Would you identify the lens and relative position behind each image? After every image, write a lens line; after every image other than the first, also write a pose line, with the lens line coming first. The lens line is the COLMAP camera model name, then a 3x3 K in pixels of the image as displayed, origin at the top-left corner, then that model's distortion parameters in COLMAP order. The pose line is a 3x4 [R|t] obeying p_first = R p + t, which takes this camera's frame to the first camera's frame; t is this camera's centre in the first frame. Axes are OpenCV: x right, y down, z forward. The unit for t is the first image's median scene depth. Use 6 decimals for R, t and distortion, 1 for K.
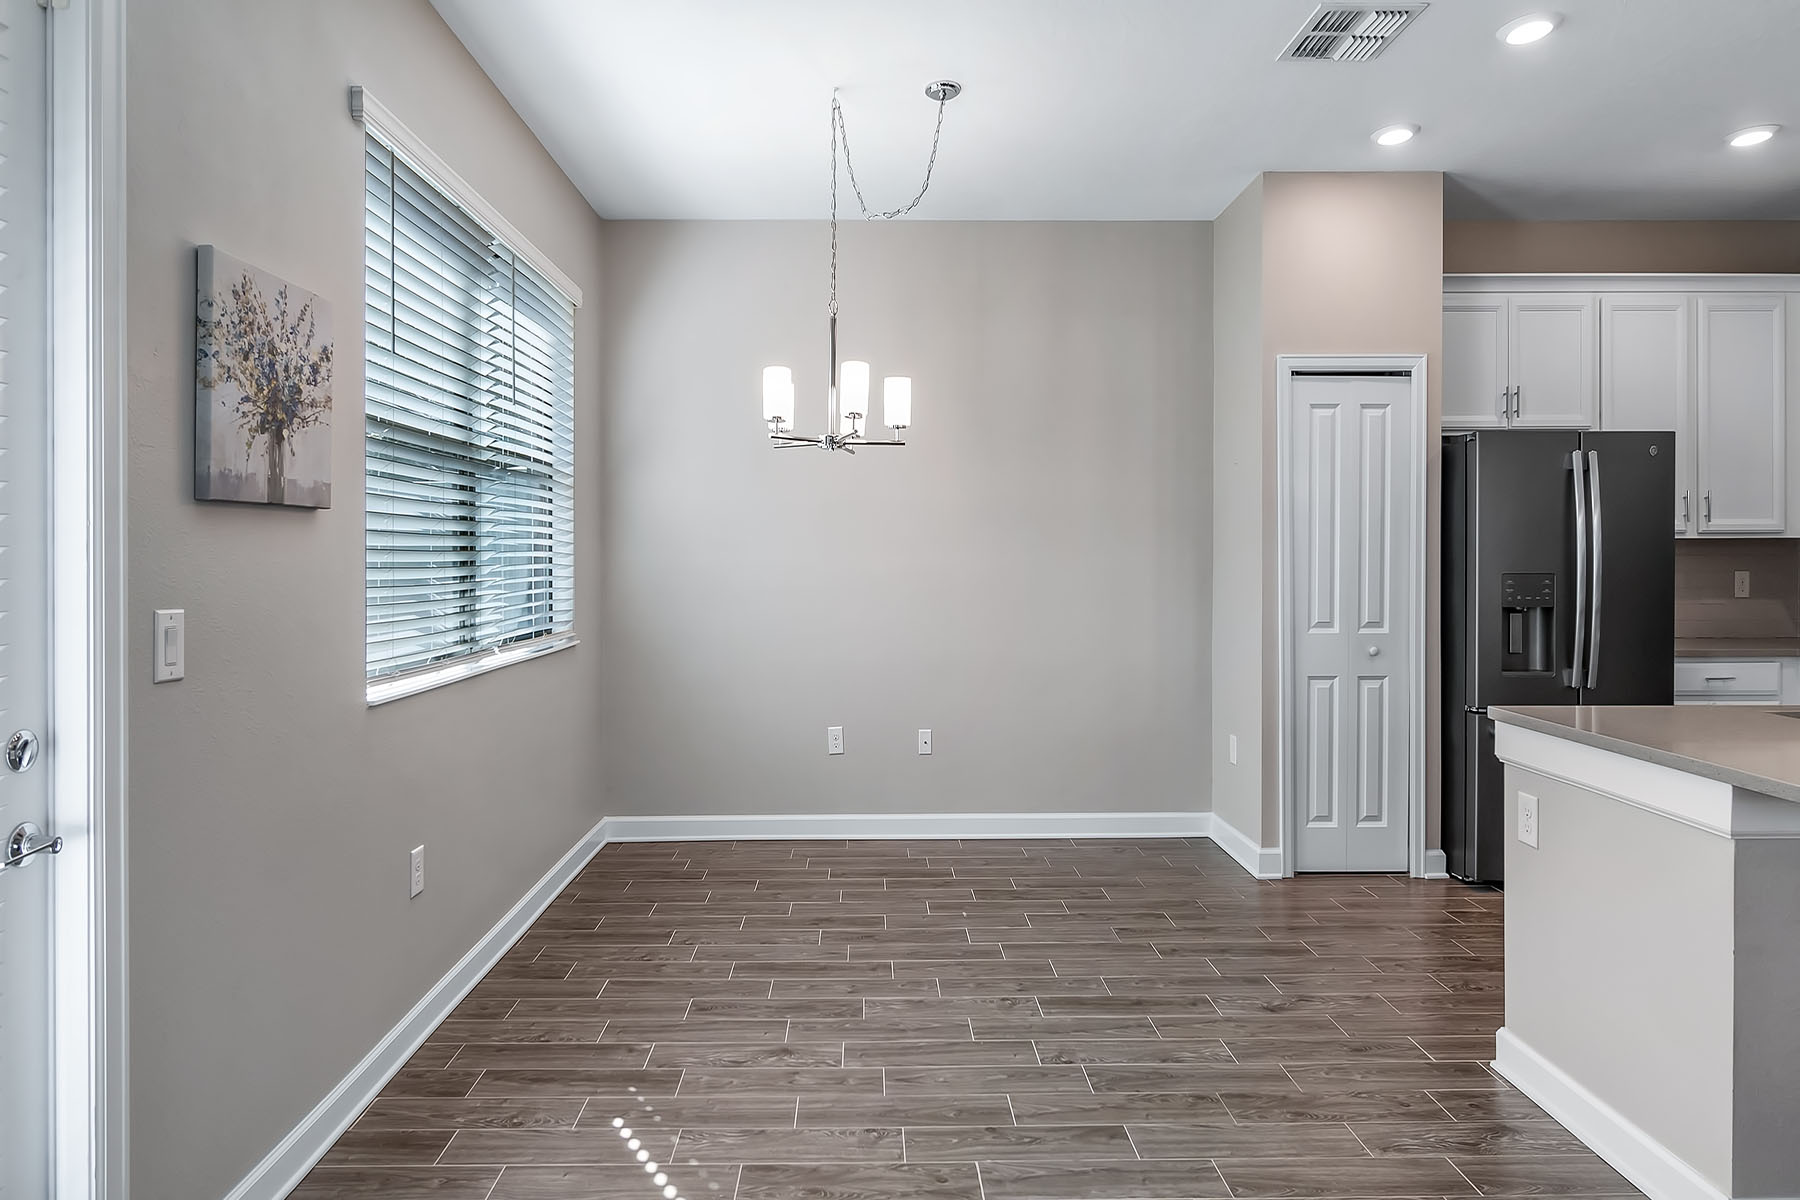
lens RADIAL K [[894.7, 0, 919.3], [0, 894.7, 561.4], [0, 0, 1]] dist [0.000142, -0.000421]
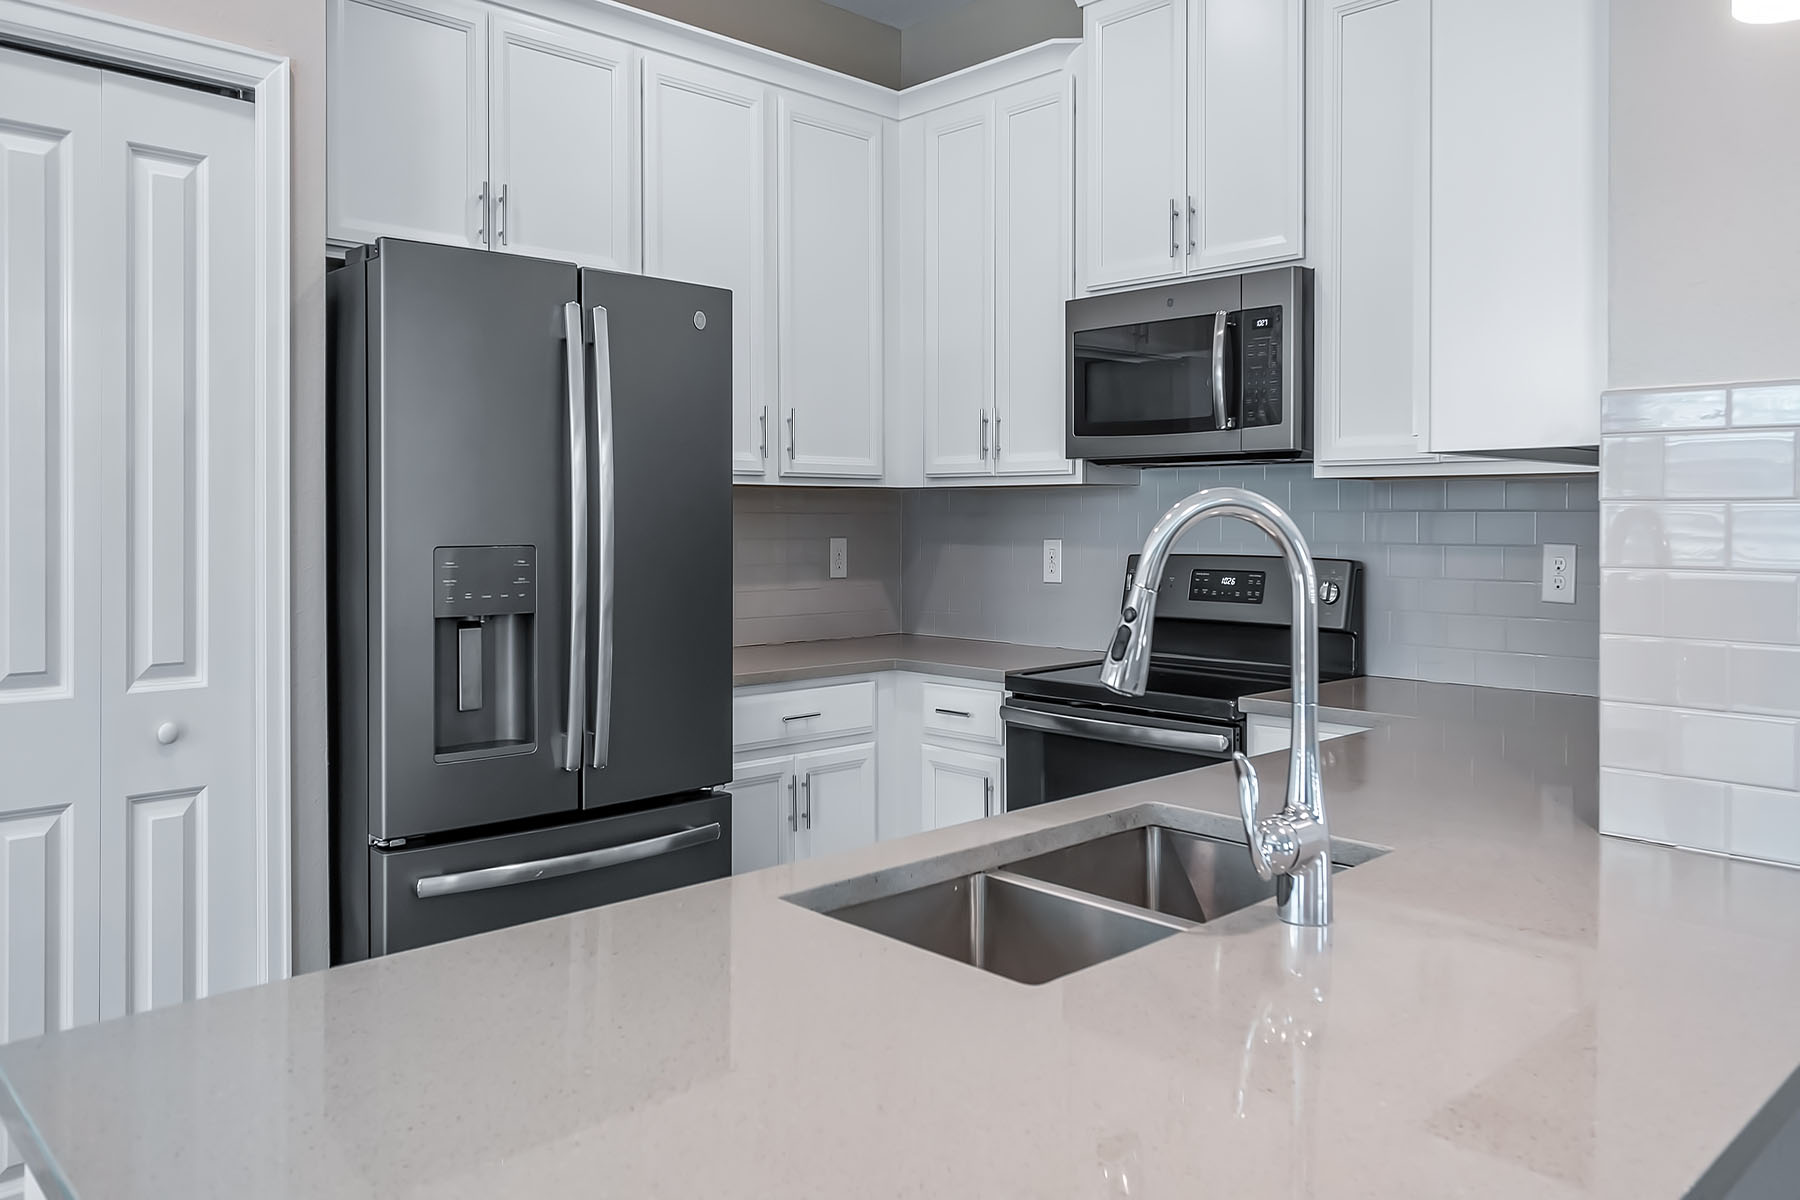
lens RADIAL K [[1296.8, 0, 838.3], [0, 1296.8, 526.0], [0, 0, 1]] dist [0.003532, 0.000665]
pose [[0.755558, -0.001276, 0.655081, 0.353738], [0.003079, 0.999994, -0.001603, 0.004287], [-0.655075, 0.003228, 0.755557, 0.334302]]
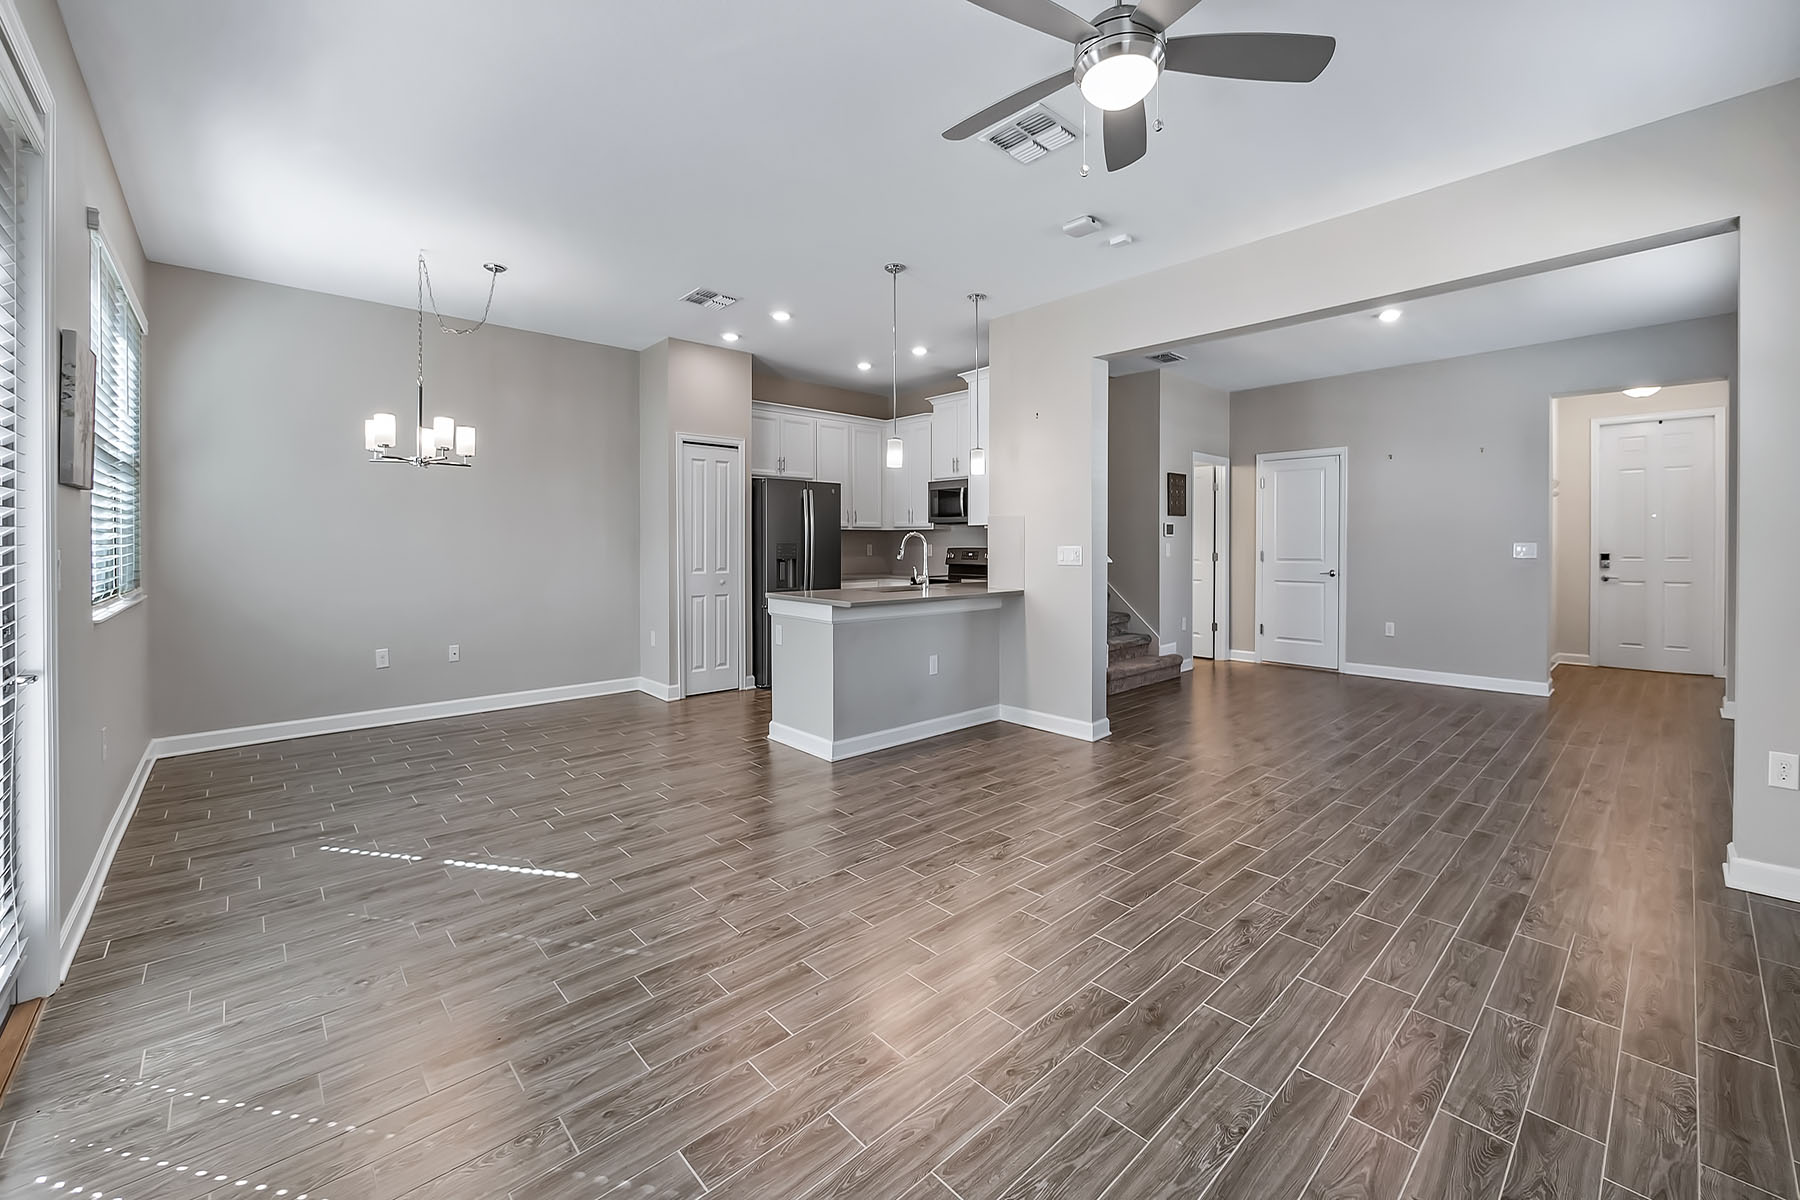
lens RADIAL K [[706.4, 0, 926.6], [0, 706.4, 549.7], [0, 0, 1]] dist [-0.003638, -0.000326]
pose [[0.729645, -0.003780, 0.683815, -0.258344], [0.005300, 0.999986, -0.000128, 0.029998], [-0.683805, 0.003718, 0.729655, -0.503399]]
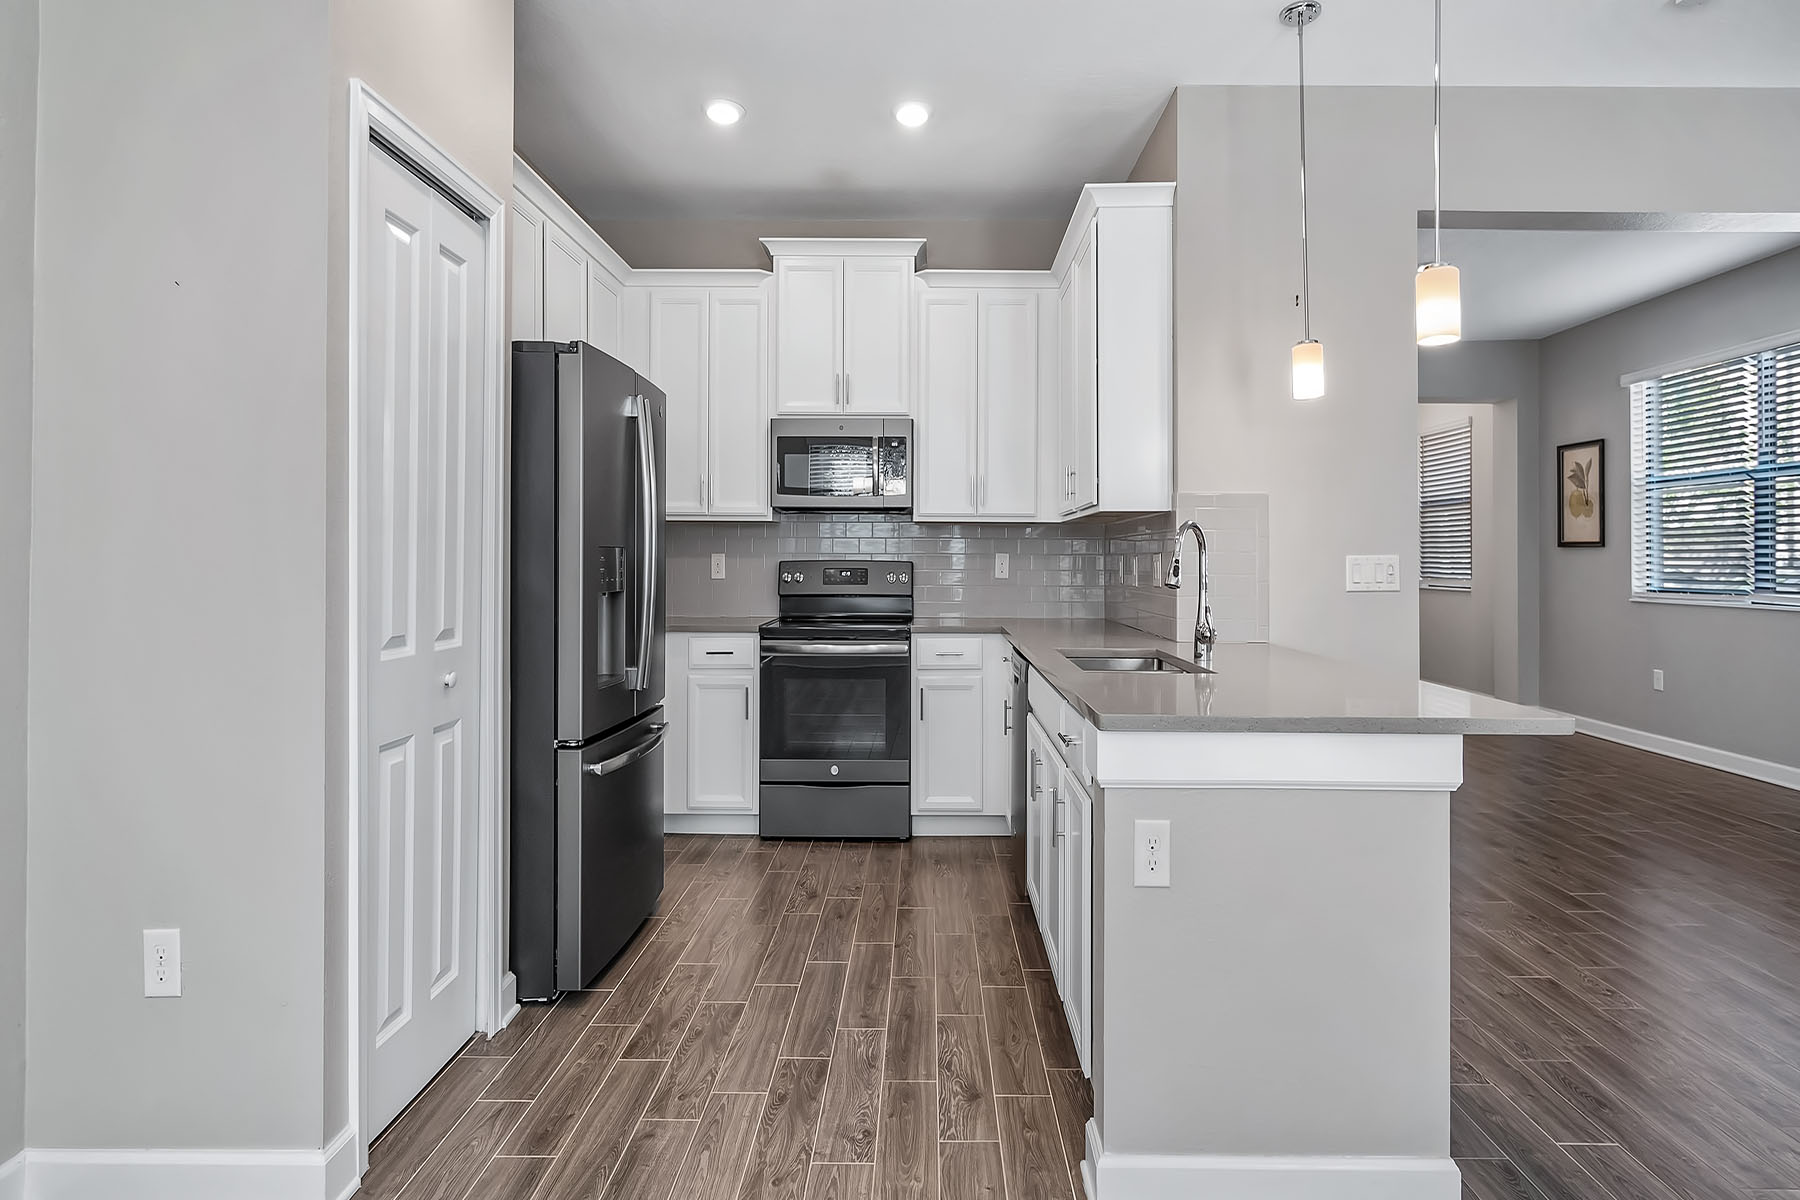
lens RADIAL K [[903.8, 0, 894.0], [0, 903.8, 554.0], [0, 0, 1]] dist [-0.004149, -0.001053]
pose [[0.067062, 0.007470, 0.997721, -0.055320], [0.002681, 0.999967, -0.007667, 0.025111], [-0.997745, 0.003189, 0.067040, 0.692995]]
